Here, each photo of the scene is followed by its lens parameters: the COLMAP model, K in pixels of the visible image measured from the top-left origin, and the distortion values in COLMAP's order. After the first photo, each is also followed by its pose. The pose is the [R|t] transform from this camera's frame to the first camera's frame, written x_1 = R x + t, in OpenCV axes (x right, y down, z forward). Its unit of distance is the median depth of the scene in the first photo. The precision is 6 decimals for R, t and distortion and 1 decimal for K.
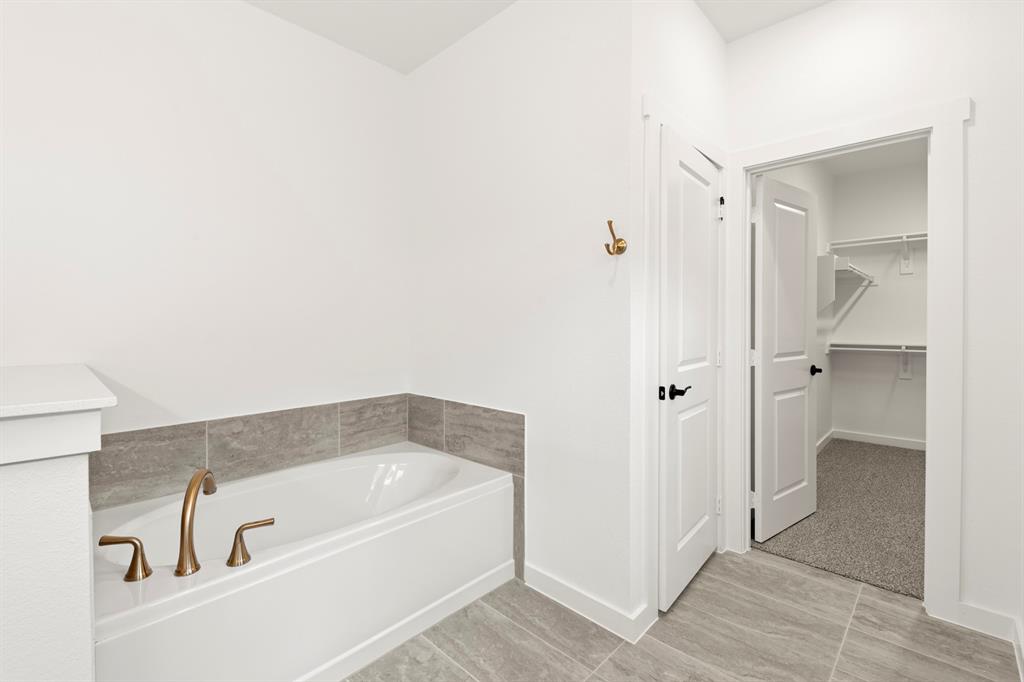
lens RADIAL K [[448.3, 0, 512.0], [0, 448.3, 321.6], [0, 0, 1]] dist [0.000301, -0.000074]
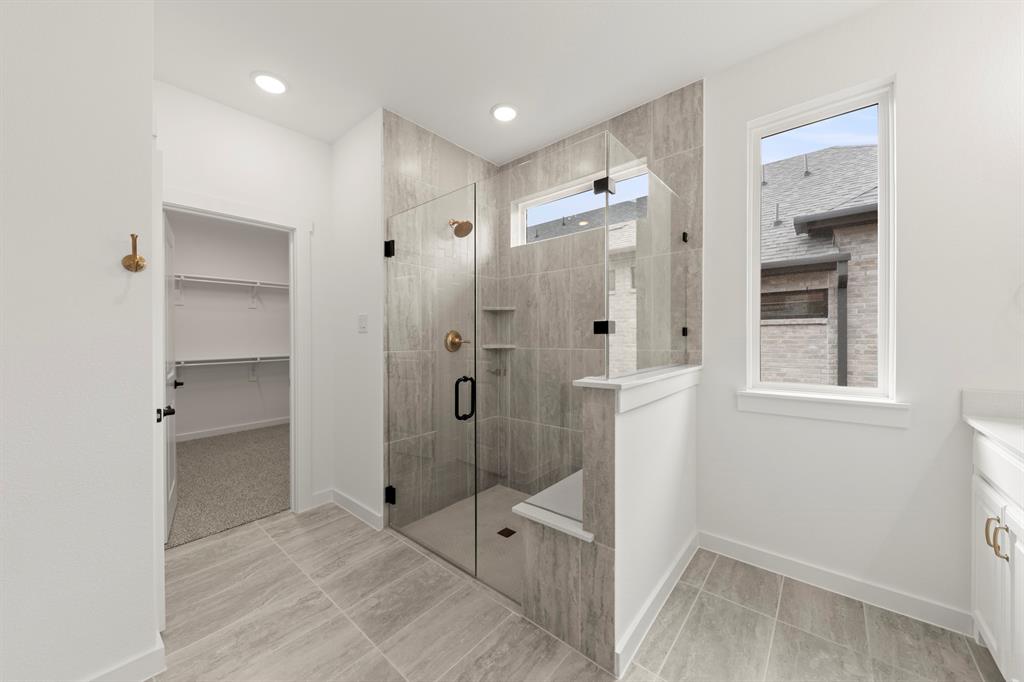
lens RADIAL K [[378.7, 0, 512.0], [0, 378.7, 341.0], [0, 0, 1]] dist [-0.000635, -0.000071]
pose [[-0.050582, -0.007823, 0.998689, -0.442967], [0.010445, 0.999910, 0.008361, -0.005451], [-0.998665, 0.010854, -0.050496, 0.199355]]
